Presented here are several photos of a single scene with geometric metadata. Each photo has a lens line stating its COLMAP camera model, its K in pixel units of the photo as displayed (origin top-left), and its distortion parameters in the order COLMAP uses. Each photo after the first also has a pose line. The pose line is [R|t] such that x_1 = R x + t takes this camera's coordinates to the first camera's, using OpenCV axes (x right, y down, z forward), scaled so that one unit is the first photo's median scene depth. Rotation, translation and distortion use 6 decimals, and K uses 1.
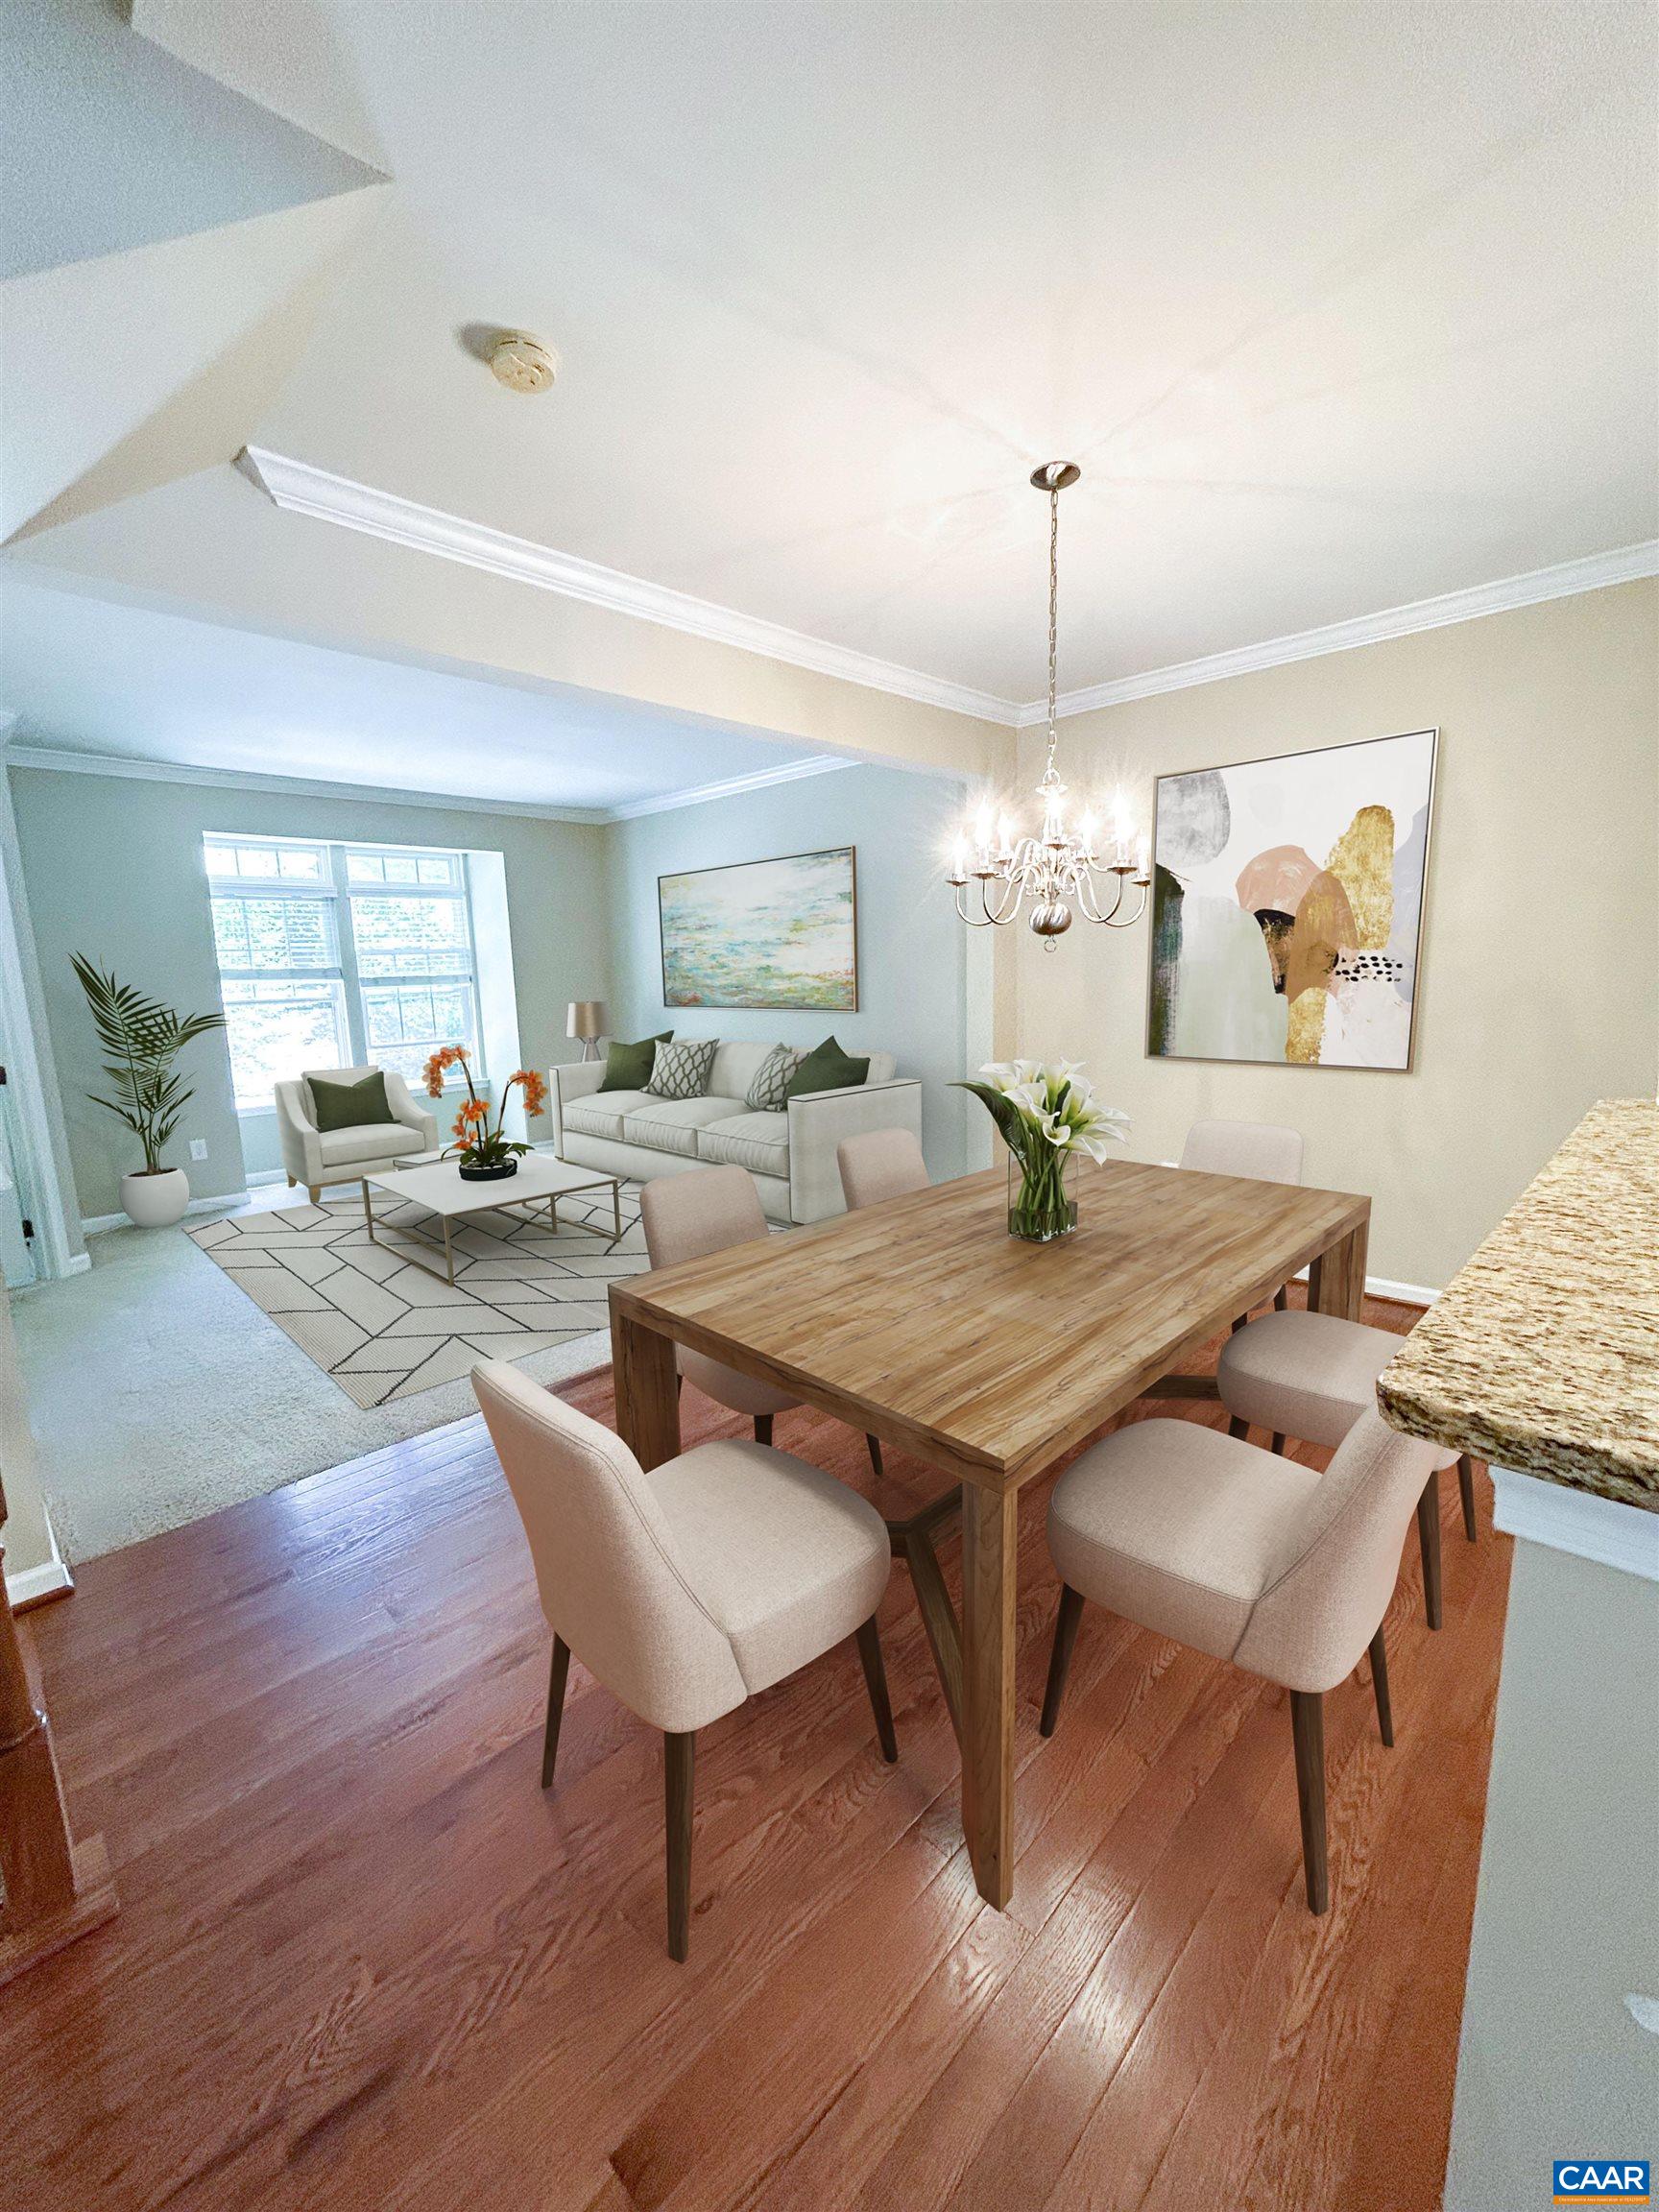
lens RADIAL K [[875.9, 0, 829.5], [0, 875.9, 1106.0], [0, 0, 1]] dist [-0.000708, -0.000054]
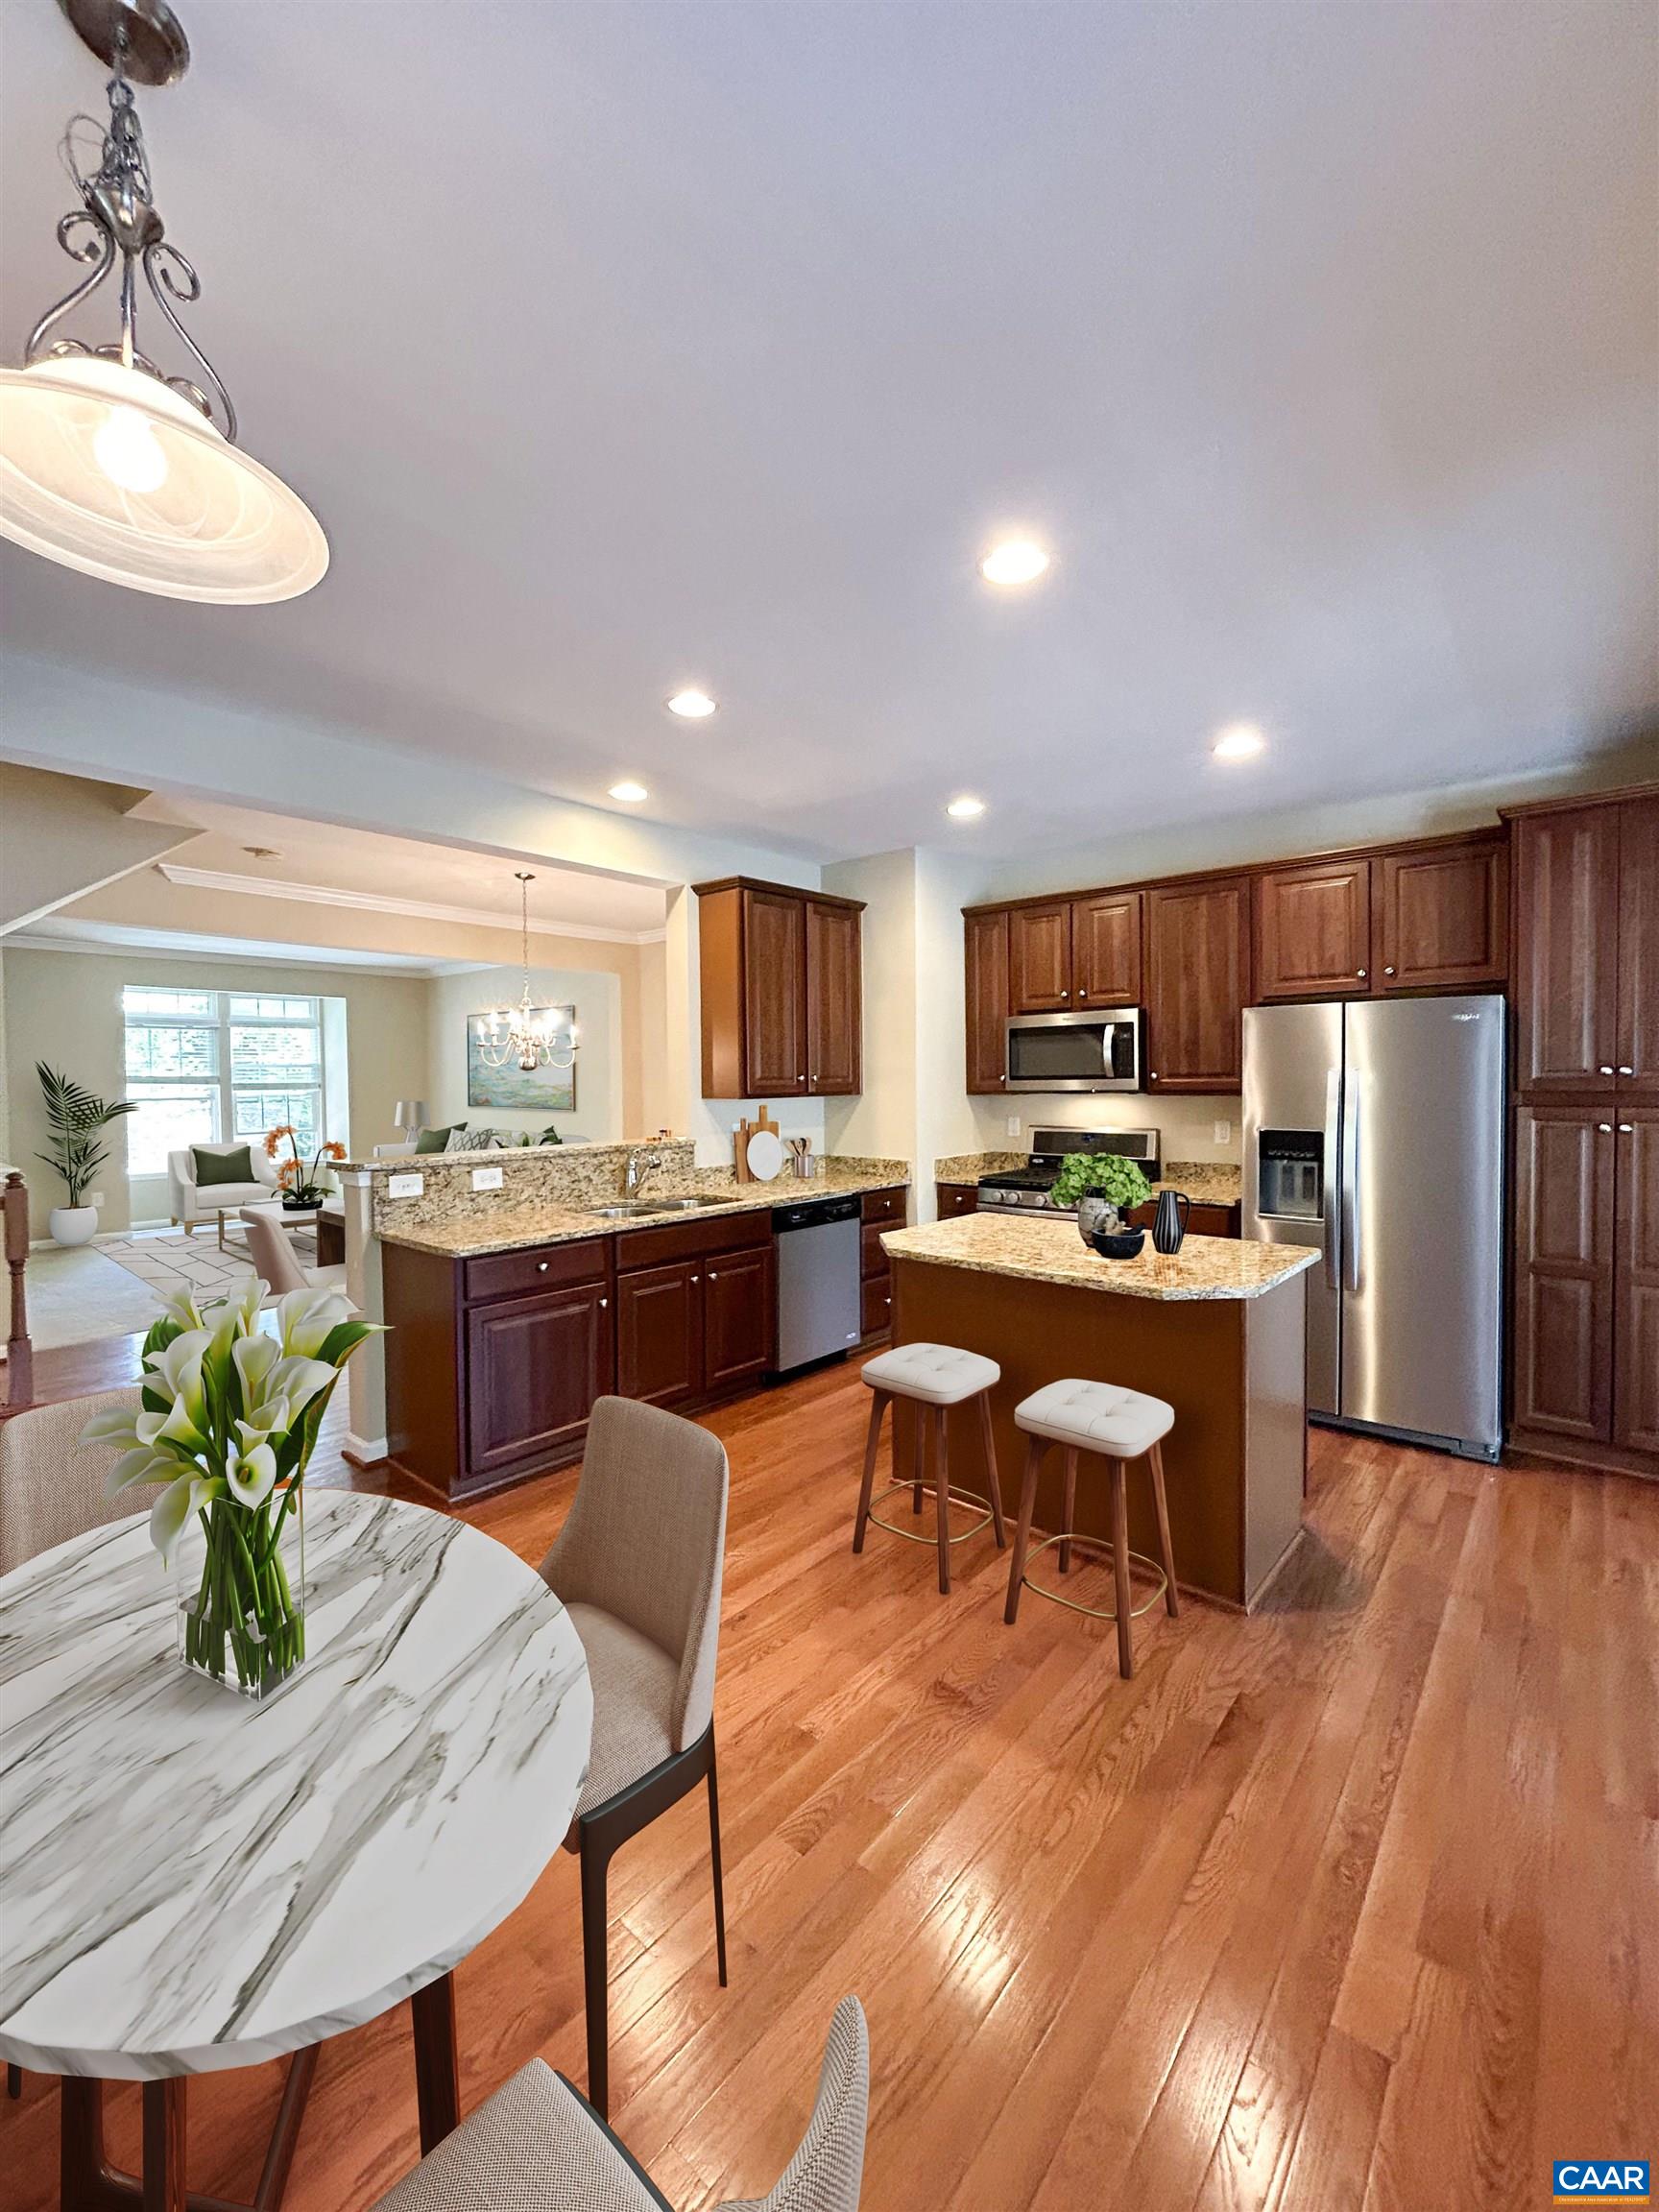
lens RADIAL K [[875.9, 0, 829.5], [0, 875.9, 1106.0], [0, 0, 1]] dist [-0.000708, -0.000054]
pose [[0.998437, 0.022371, 0.051217, 0.390127], [-0.015783, 0.991957, -0.125588, 0.065580], [-0.053614, 0.124584, 0.990760, -0.512792]]
